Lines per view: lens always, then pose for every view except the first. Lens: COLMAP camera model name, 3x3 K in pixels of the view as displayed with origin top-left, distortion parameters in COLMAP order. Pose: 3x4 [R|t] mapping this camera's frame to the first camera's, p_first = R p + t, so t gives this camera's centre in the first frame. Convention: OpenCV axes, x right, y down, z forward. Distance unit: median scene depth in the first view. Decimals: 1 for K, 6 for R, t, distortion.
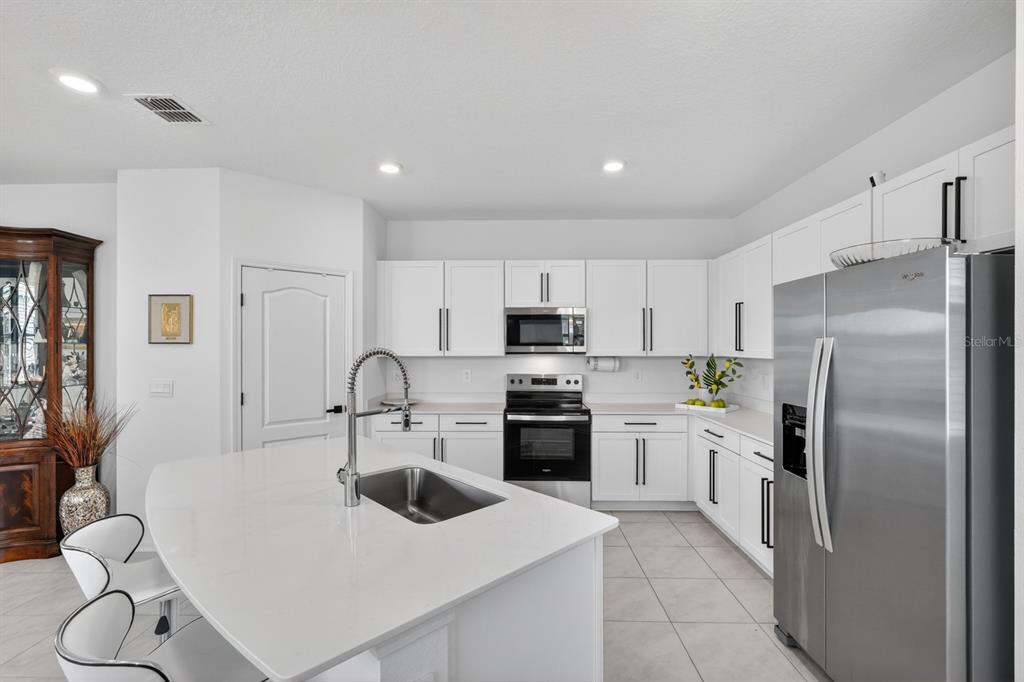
lens RADIAL K [[452.2, 0, 511.5], [0, 452.2, 344.7], [0, 0, 1]] dist [-0.007510, 0.004746]
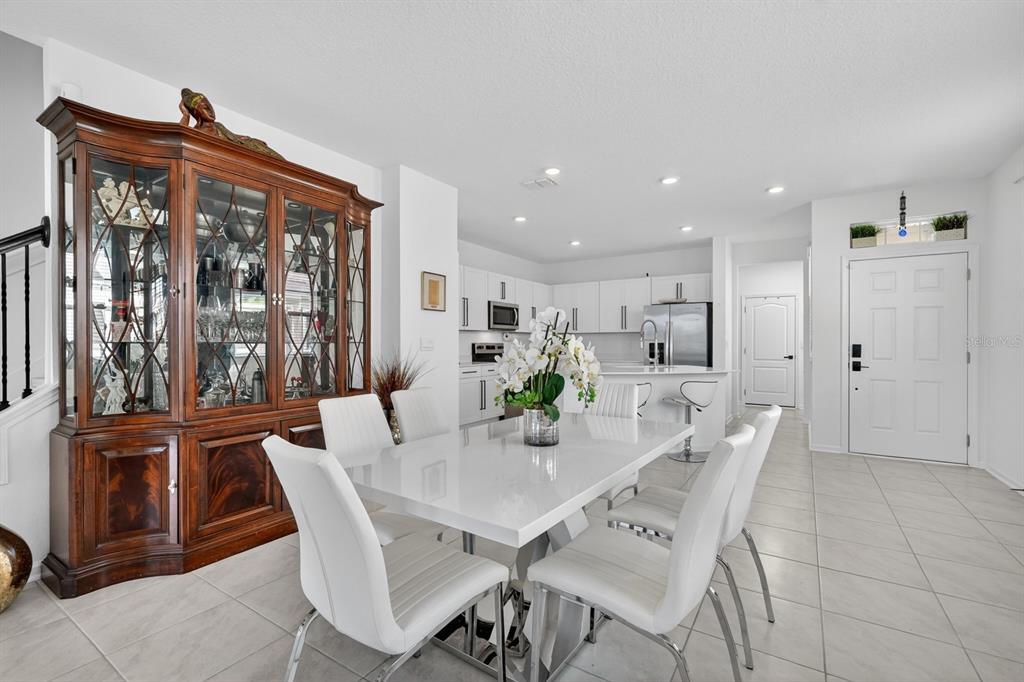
lens RADIAL K [[452.2, 0, 515.4], [0, 452.2, 345.6], [0, 0, 1]] dist [-0.007510, 0.004746]
pose [[0.521288, -0.001930, 0.853379, -1.662993], [0.000358, 0.999998, 0.002042, 0.093039], [-0.853381, -0.000759, 0.521288, 0.094961]]
